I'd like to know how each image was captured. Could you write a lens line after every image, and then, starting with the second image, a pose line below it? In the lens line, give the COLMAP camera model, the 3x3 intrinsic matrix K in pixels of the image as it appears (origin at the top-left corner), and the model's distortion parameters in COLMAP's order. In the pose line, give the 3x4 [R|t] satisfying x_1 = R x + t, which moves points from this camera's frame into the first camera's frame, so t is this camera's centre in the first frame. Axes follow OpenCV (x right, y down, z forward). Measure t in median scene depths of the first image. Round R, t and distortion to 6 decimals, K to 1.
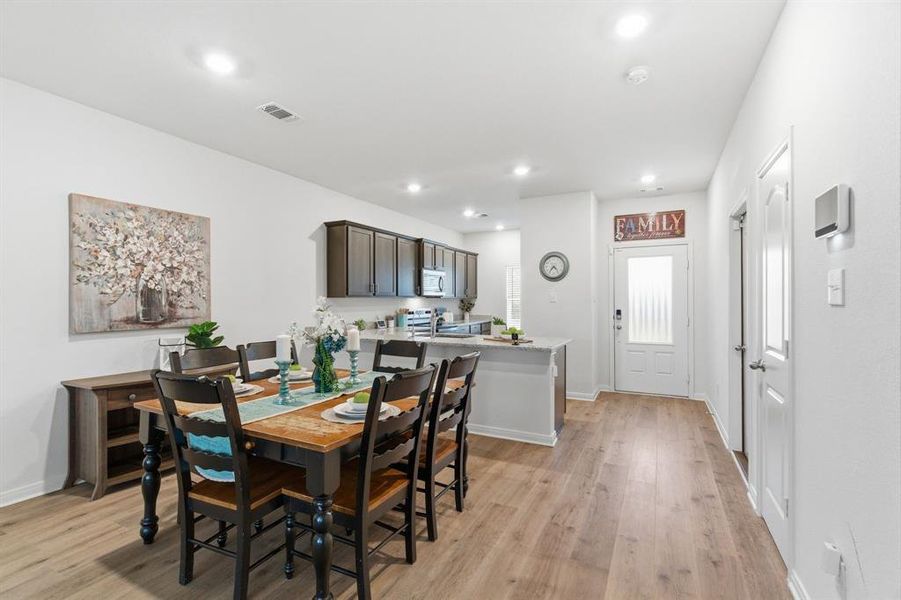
lens RADIAL K [[409.1, 0, 453.5], [0, 409.1, 300.7], [0, 0, 1]] dist [0.002682, -0.000206]
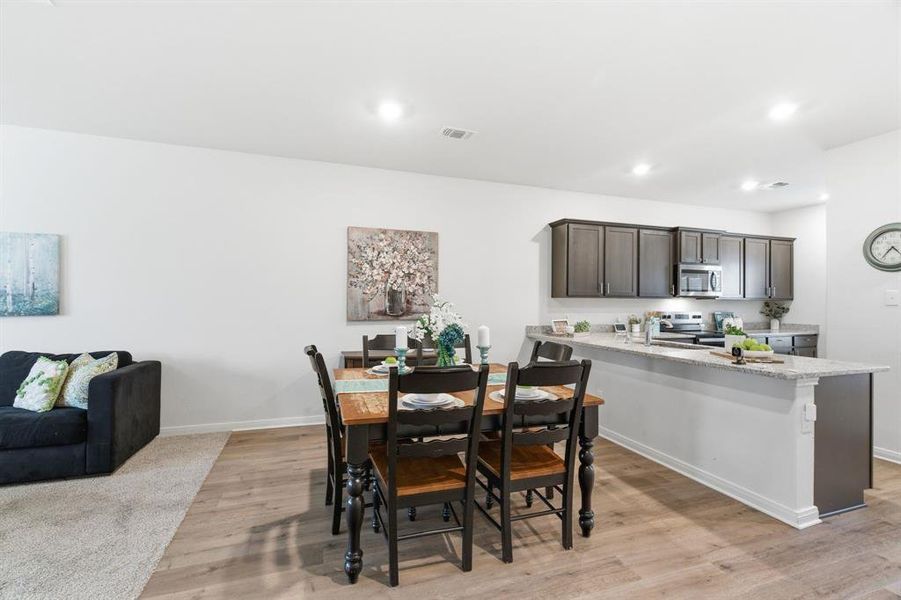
lens RADIAL K [[406.8, 0, 450.5], [0, 406.8, 300.0], [0, 0, 1]] dist [0.001446, -0.000145]
pose [[0.715382, 0.004310, -0.698720, 0.223535], [-0.010504, 0.999934, -0.004588, 0.005164], [0.698654, 0.010622, 0.715380, 0.119696]]
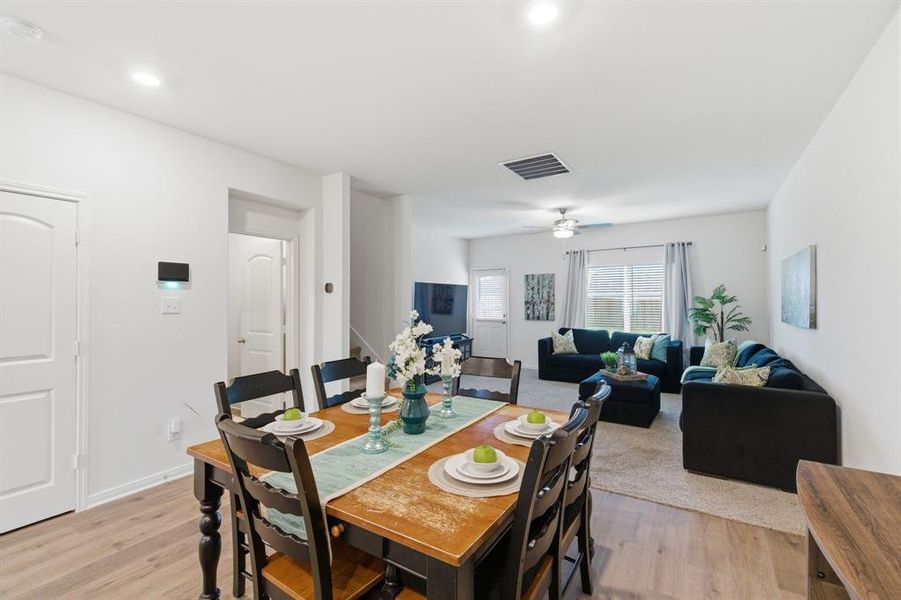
lens RADIAL K [[406.1, 0, 450.7], [0, 406.1, 295.2], [0, 0, 1]] dist [0.000263, 0.000136]
pose [[-0.995646, 0.006384, 0.092999, -0.232209], [0.005263, 0.999911, -0.012288, -0.016198], [-0.093069, -0.011745, -0.995590, 0.901260]]
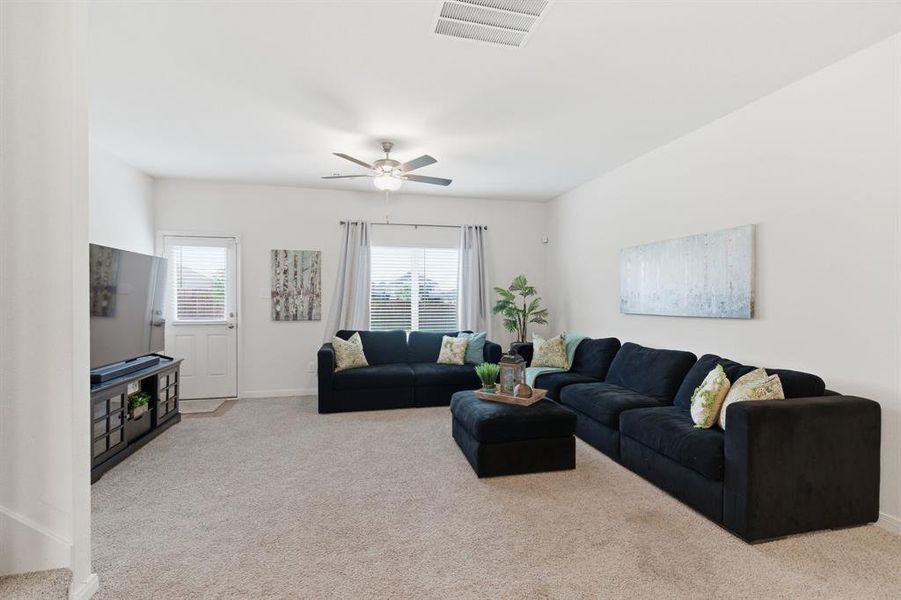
lens RADIAL K [[409.1, 0, 453.5], [0, 409.1, 300.7], [0, 0, 1]] dist [0.002682, -0.000206]
pose [[-0.753697, 0.005296, -0.657200, -0.030975], [-0.001023, 0.999957, 0.009231, 0.003548], [0.657221, 0.007630, -0.753659, 0.320859]]
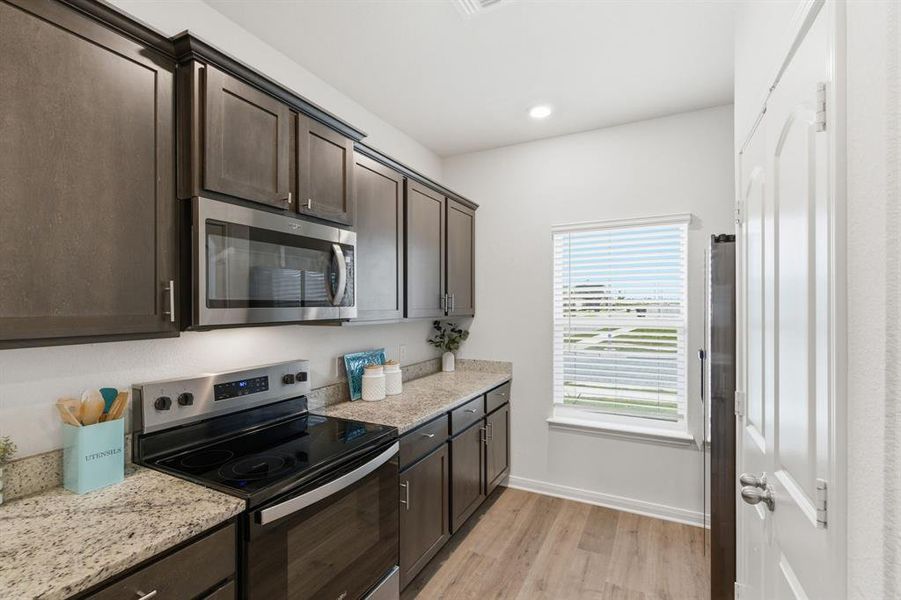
lens RADIAL K [[406.8, 0, 450.5], [0, 406.8, 300.0], [0, 0, 1]] dist [0.001446, -0.000145]
pose [[0.999957, 0.004160, -0.008235, 0.066576], [-0.004256, 0.999923, -0.011630, -0.031969], [0.008186, 0.011665, 0.999898, 1.063658]]
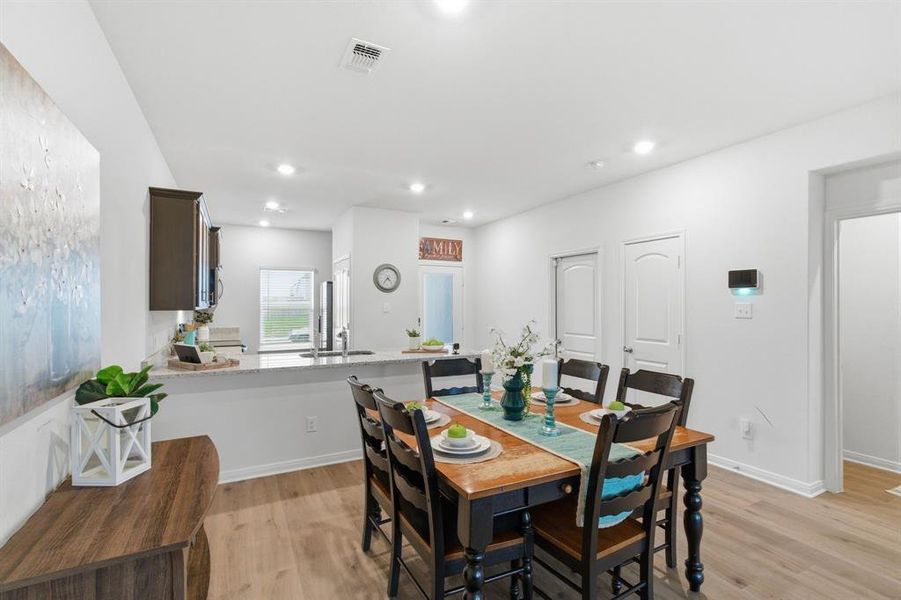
lens RADIAL K [[412.8, 0, 451.8], [0, 412.8, 298.4], [0, 0, 1]] dist [0.001148, 0.000295]
pose [[0.577553, 0.014593, 0.816223, -0.585464], [-0.002539, 0.999867, -0.016080, -0.017838], [-0.816350, 0.007215, 0.577513, 0.294499]]
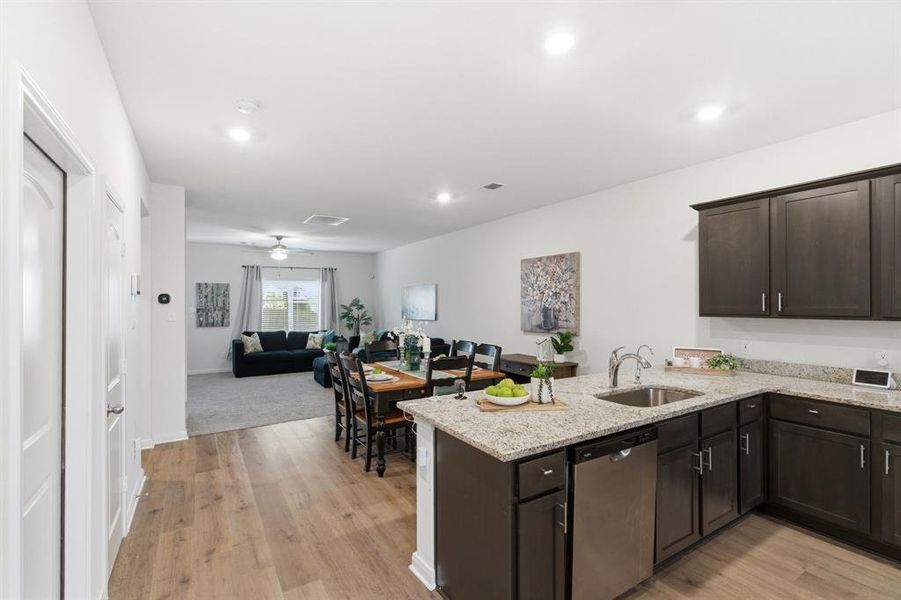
lens RADIAL K [[411.0, 0, 450.5], [0, 411.0, 300.0], [0, 0, 1]] dist [0.006174, -0.000219]
pose [[-0.521522, -0.001995, -0.853236, 0.562395], [0.004039, 0.999980, -0.004807, -0.035619], [0.853228, -0.005954, -0.521504, 1.040500]]
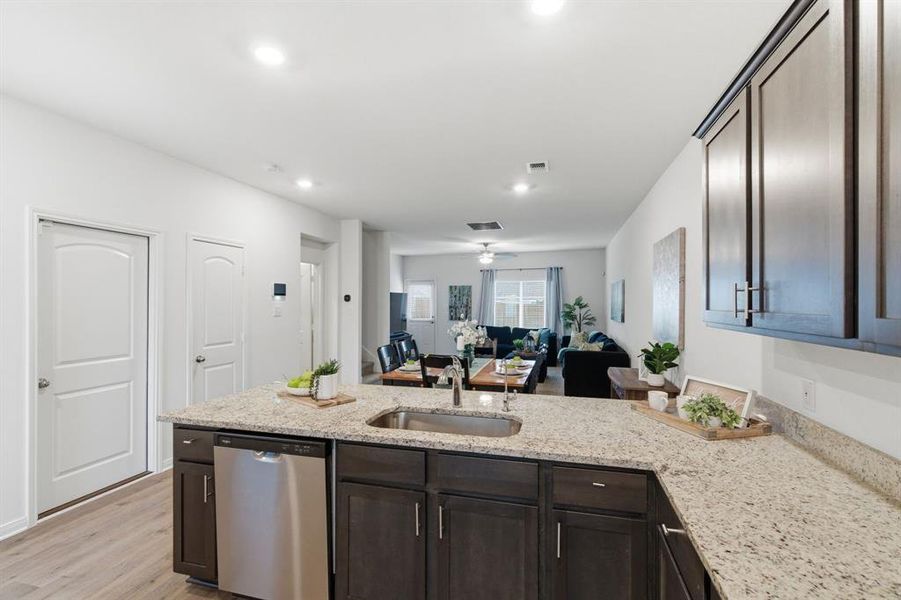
lens RADIAL K [[406.8, 0, 450.5], [0, 406.8, 300.0], [0, 0, 1]] dist [0.001446, -0.000145]
pose [[-0.980308, -0.000259, -0.197475, 0.052117], [0.000703, 0.999988, -0.004800, -0.032440], [0.197474, -0.004845, -0.980296, 1.377611]]
